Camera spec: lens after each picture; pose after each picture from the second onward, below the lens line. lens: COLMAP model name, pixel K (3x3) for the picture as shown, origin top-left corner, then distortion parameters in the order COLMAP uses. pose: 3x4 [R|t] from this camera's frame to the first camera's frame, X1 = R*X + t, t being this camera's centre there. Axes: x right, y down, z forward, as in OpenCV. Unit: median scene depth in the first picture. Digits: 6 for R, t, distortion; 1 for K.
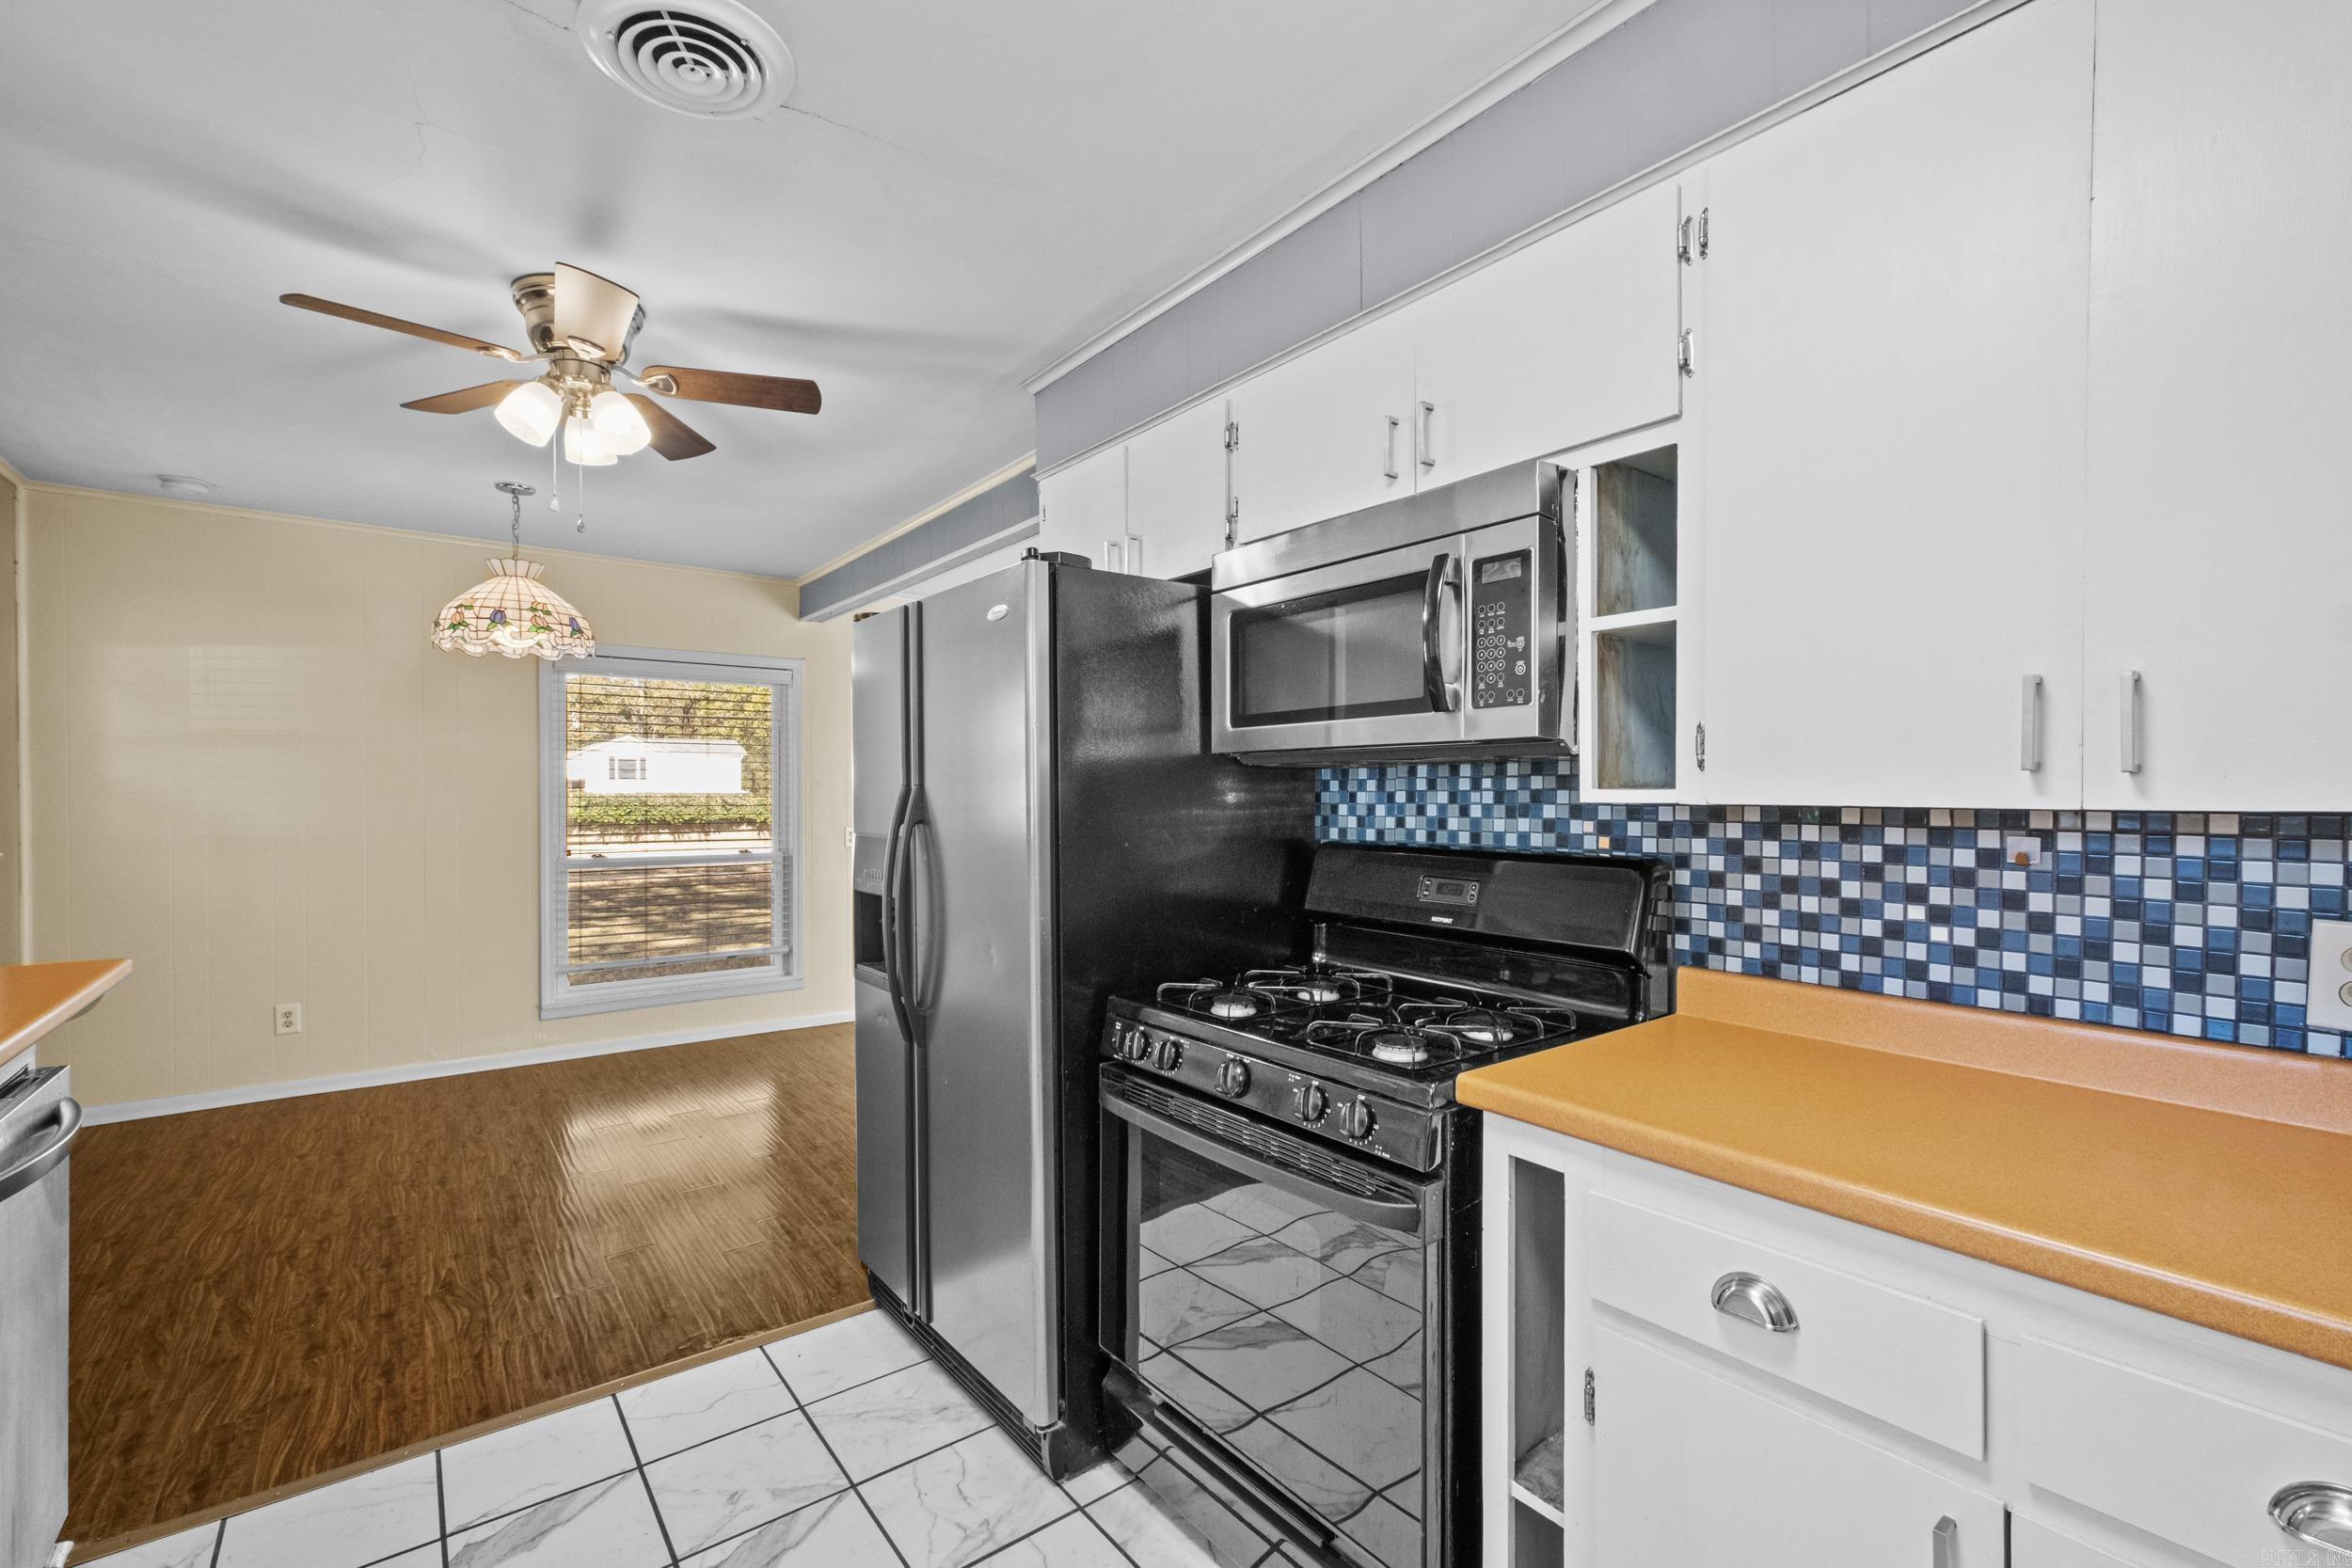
lens RADIAL K [[1019.2, 0, 1163.8], [0, 1019.2, 784.9], [0, 0, 1]] dist [0.008478, 0.000303]
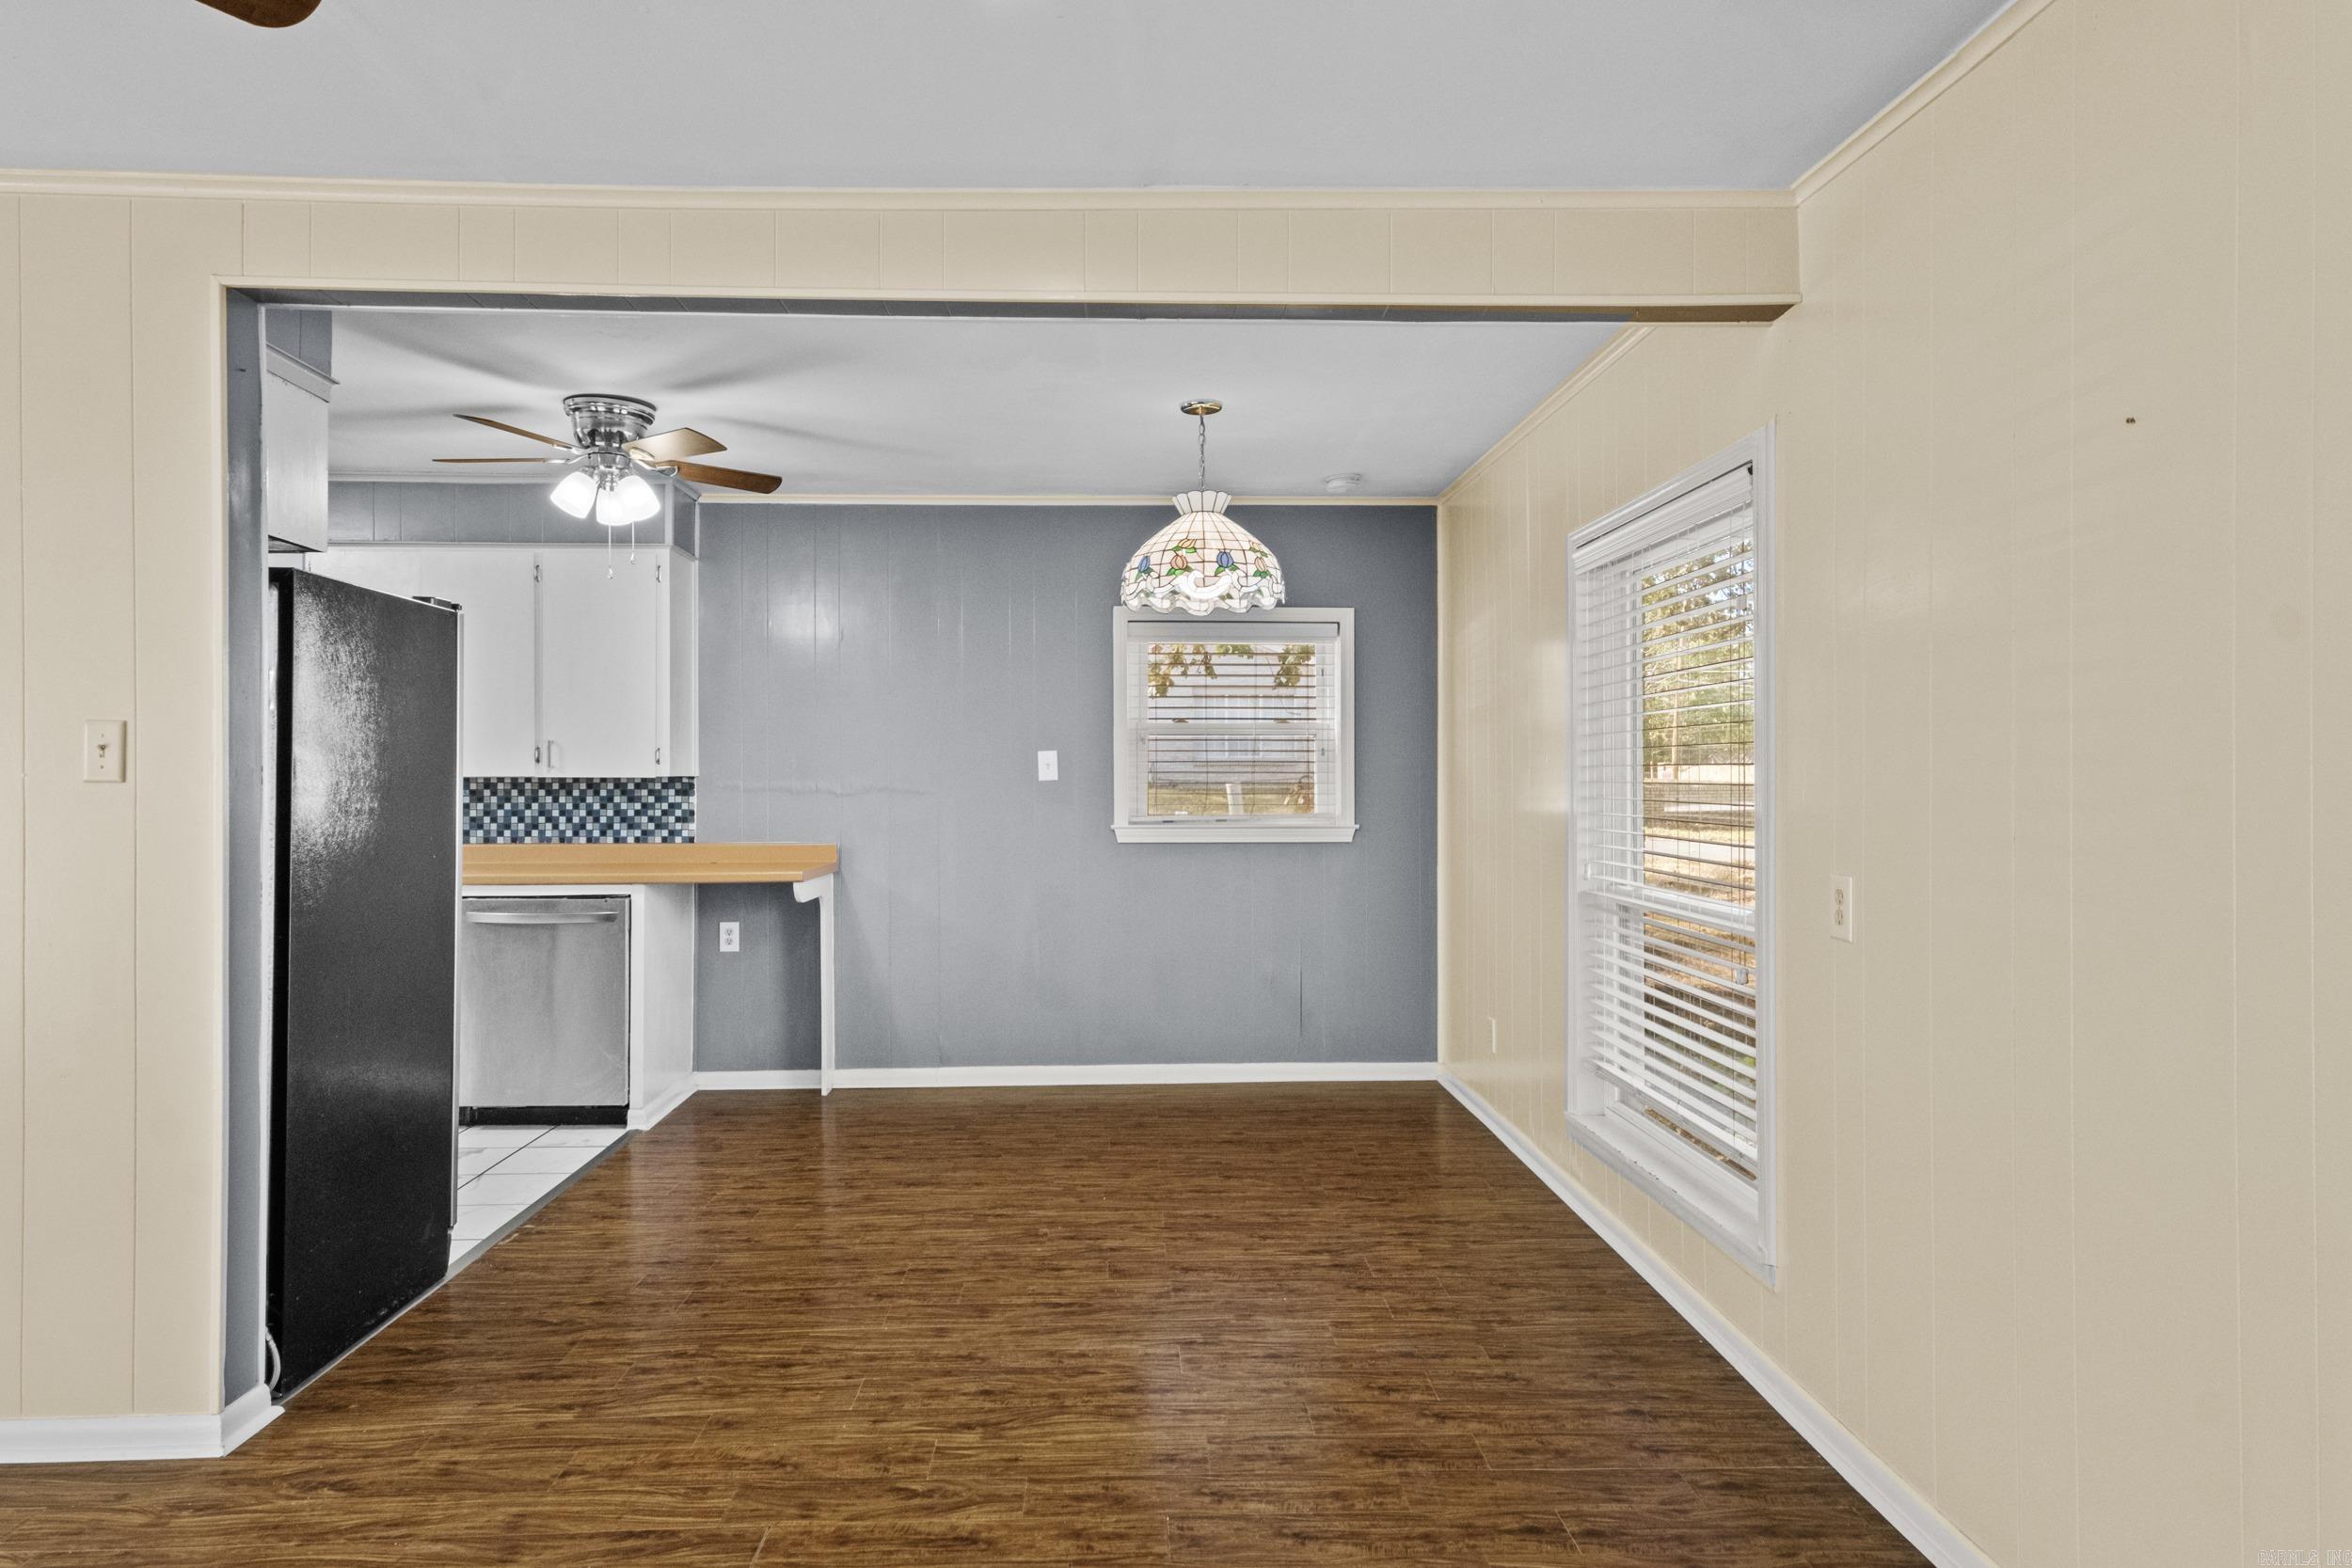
lens RADIAL K [[1348.8, 0, 1157.8], [0, 1348.8, 775.0], [0, 0, 1]] dist [0.001036, 0.029206]
pose [[-0.578425, 0.000368, -0.815736, 0.689481], [0.005468, 0.999979, -0.003426, 0.028222], [0.815717, -0.006442, -0.578415, 4.017131]]
